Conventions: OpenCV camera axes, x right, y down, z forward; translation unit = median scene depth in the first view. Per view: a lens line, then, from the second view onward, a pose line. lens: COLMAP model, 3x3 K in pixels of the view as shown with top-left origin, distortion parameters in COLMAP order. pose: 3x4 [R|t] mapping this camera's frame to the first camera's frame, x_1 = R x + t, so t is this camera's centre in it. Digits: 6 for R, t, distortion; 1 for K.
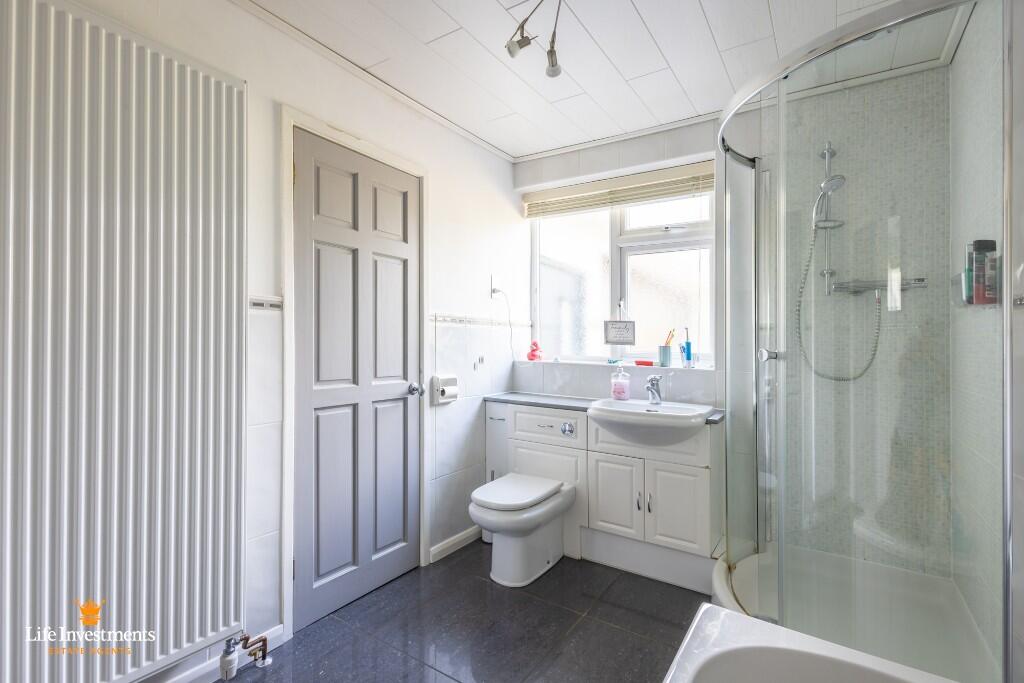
lens RADIAL K [[475.8, 0, 511.8], [0, 475.8, 355.6], [0, 0, 1]] dist [0.001949, -0.001248]
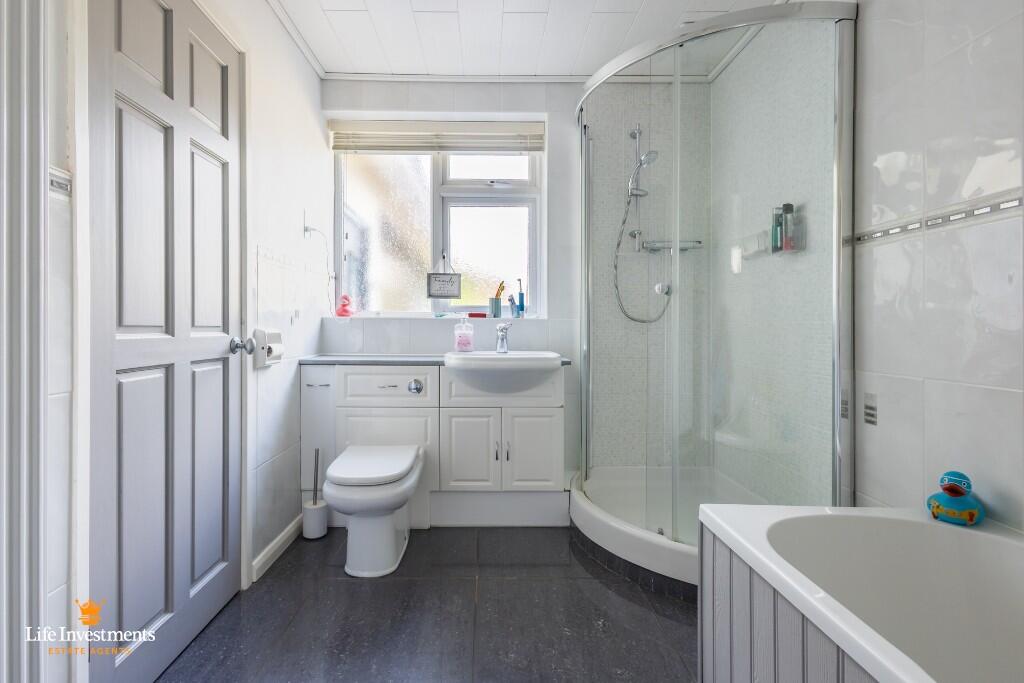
lens RADIAL K [[478.2, 0, 490.7], [0, 478.2, 335.8], [0, 0, 1]] dist [0.004371, -0.000528]
pose [[0.832622, -0.025000, 0.553278, -0.268122], [0.025678, 0.999649, 0.006528, 0.056756], [-0.553247, 0.008772, 0.832971, 0.169742]]
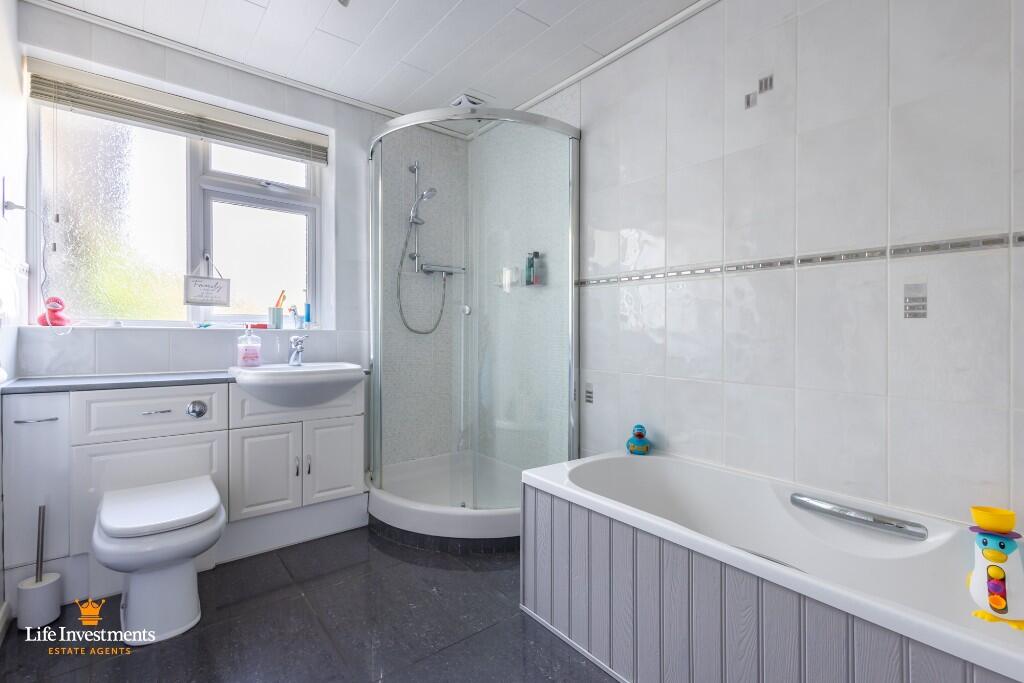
lens RADIAL K [[469.5, 0, 512.0], [0, 469.5, 341.5], [0, 0, 1]] dist [-0.001926, -0.000443]
pose [[0.301197, -0.036317, 0.952870, -0.467880], [0.022124, 0.999272, 0.031092, 0.030788], [-0.953305, 0.011717, 0.301781, 0.278194]]
